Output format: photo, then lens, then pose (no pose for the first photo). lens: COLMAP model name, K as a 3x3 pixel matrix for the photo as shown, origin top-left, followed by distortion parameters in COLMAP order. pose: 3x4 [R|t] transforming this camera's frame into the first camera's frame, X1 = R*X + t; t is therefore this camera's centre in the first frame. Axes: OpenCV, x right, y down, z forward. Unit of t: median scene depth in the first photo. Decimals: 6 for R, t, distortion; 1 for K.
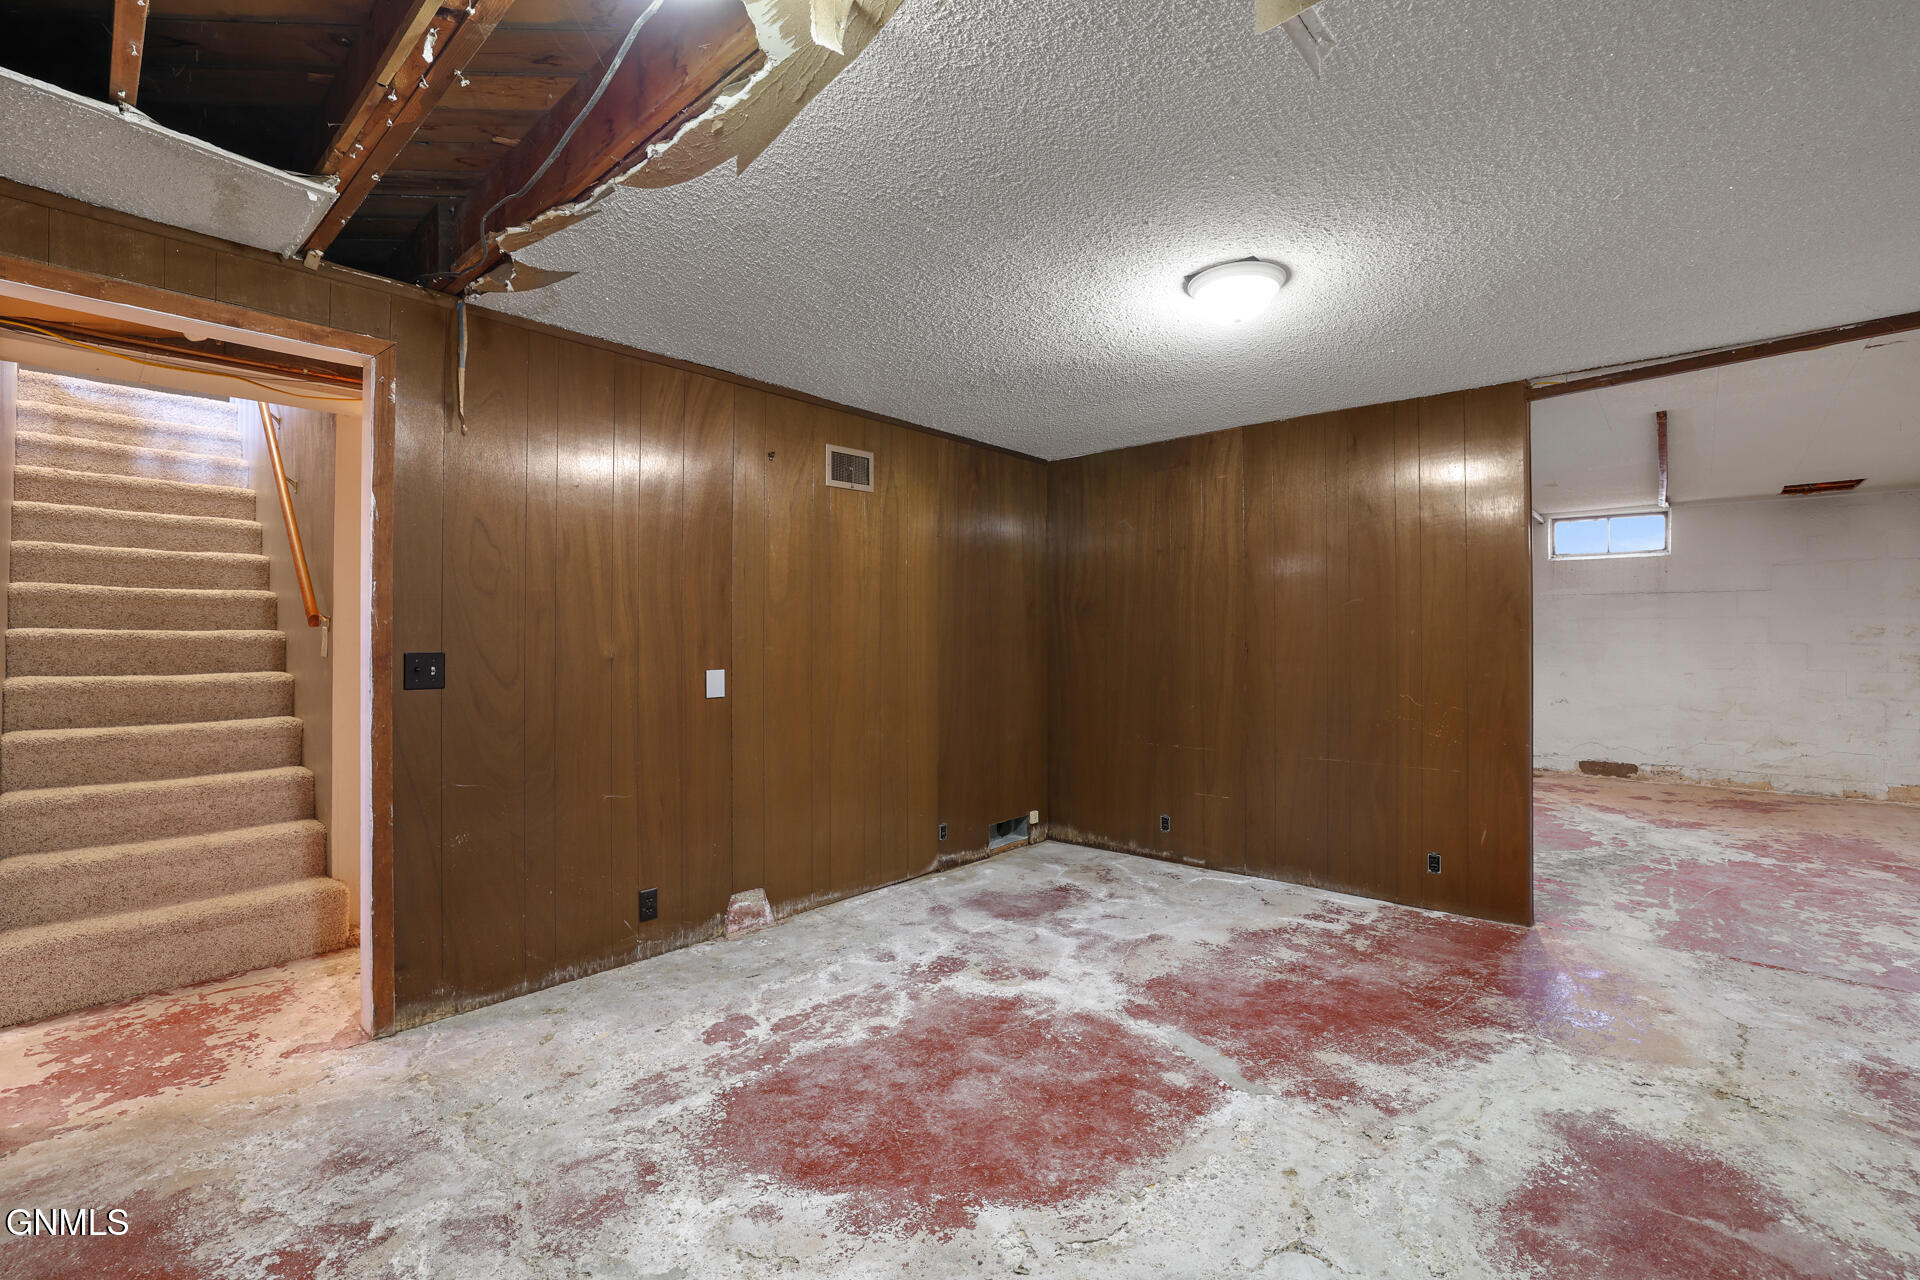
lens RADIAL K [[831.9, 0, 960.3], [0, 831.9, 642.1], [0, 0, 1]] dist [-0.037056, 0.004874]
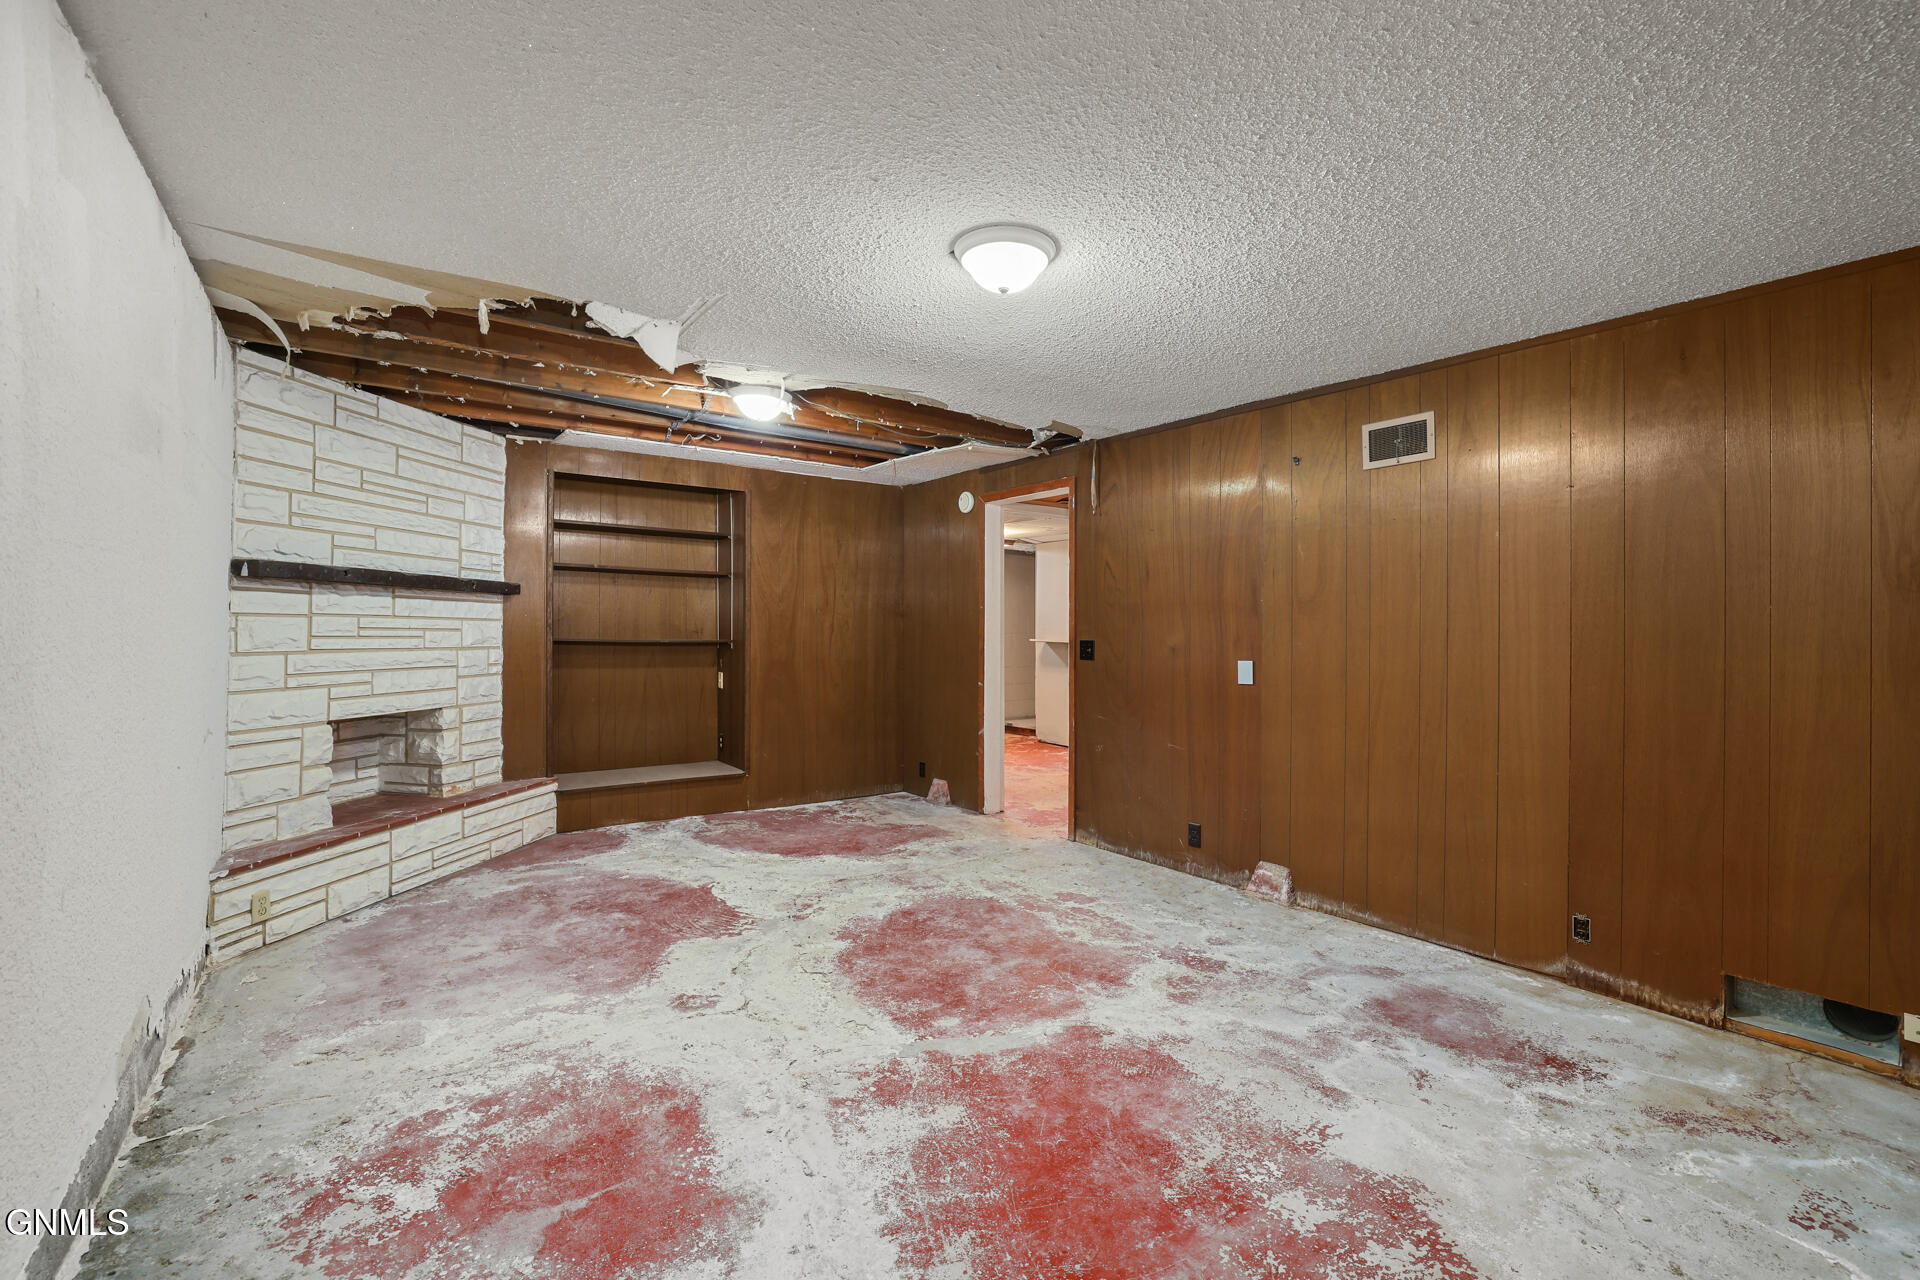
lens RADIAL K [[831.9, 0, 966.7], [0, 831.9, 630.8], [0, 0, 1]] dist [-0.037056, 0.004874]
pose [[-0.201185, 0.002255, -0.979551, 1.013578], [-0.006902, 0.999969, 0.003719, -0.011873], [0.979529, 0.007510, -0.201163, 0.919635]]
